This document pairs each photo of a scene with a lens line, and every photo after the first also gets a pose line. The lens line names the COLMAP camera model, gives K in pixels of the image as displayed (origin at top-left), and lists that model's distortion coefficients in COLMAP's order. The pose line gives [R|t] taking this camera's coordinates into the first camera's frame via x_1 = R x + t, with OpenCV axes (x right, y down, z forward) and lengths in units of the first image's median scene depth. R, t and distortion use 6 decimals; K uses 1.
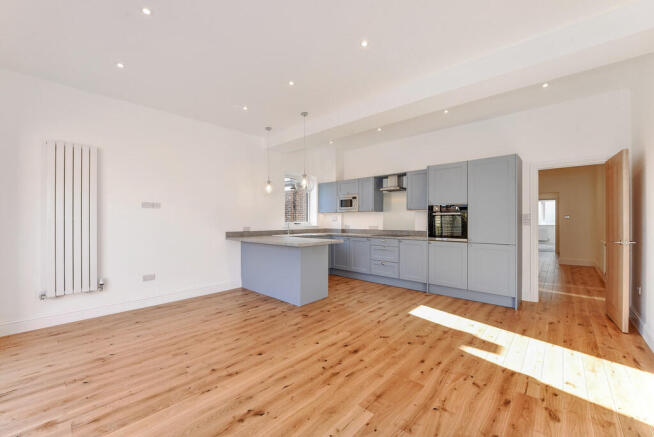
lens RADIAL K [[258.6, 0, 332.7], [0, 258.6, 219.6], [0, 0, 1]] dist [-0.009747, -0.000853]
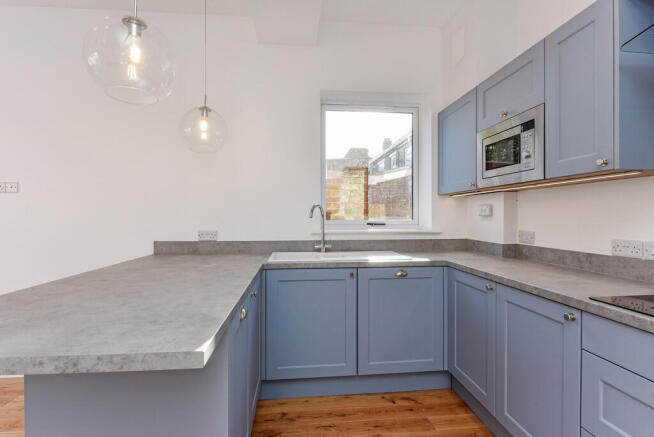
lens RADIAL K [[322.3, 0, 329.8], [0, 322.3, 215.2], [0, 0, 1]] dist [0.001062, 0.000259]
pose [[0.737488, 0.000872, -0.675359, 0.199065], [0.002723, 0.999987, 0.004265, -0.000250], [0.675354, -0.004984, 0.737477, 0.836621]]
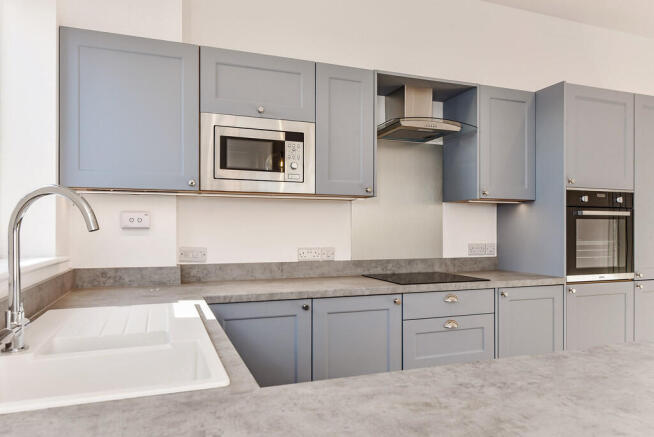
lens RADIAL K [[452.3, 0, 327.4], [0, 452.3, 230.5], [0, 0, 1]] dist [0.004346, -0.002562]
pose [[0.469968, 0.000309, 0.882684, -0.363145], [-0.005163, 0.999984, 0.002399, 0.004084], [-0.882669, -0.005685, 0.469962, 1.004386]]
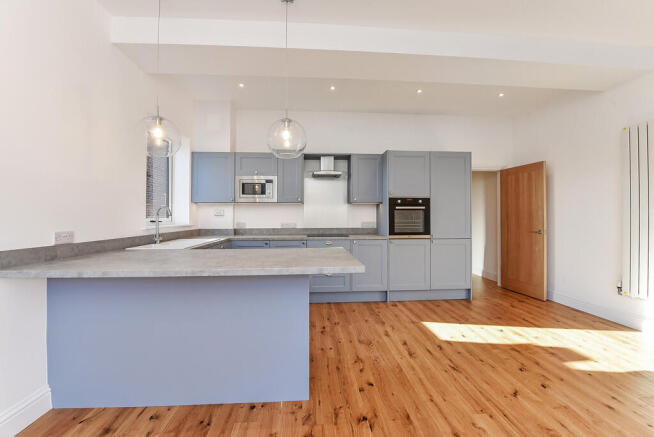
lens RADIAL K [[258.6, 0, 324.3], [0, 258.6, 215.6], [0, 0, 1]] dist [-0.009747, -0.000853]
pose [[0.702841, 0.003242, 0.711339, -0.375391], [-0.001950, 0.999995, -0.002631, 0.006468], [-0.711344, 0.000462, 0.702844, 0.564162]]
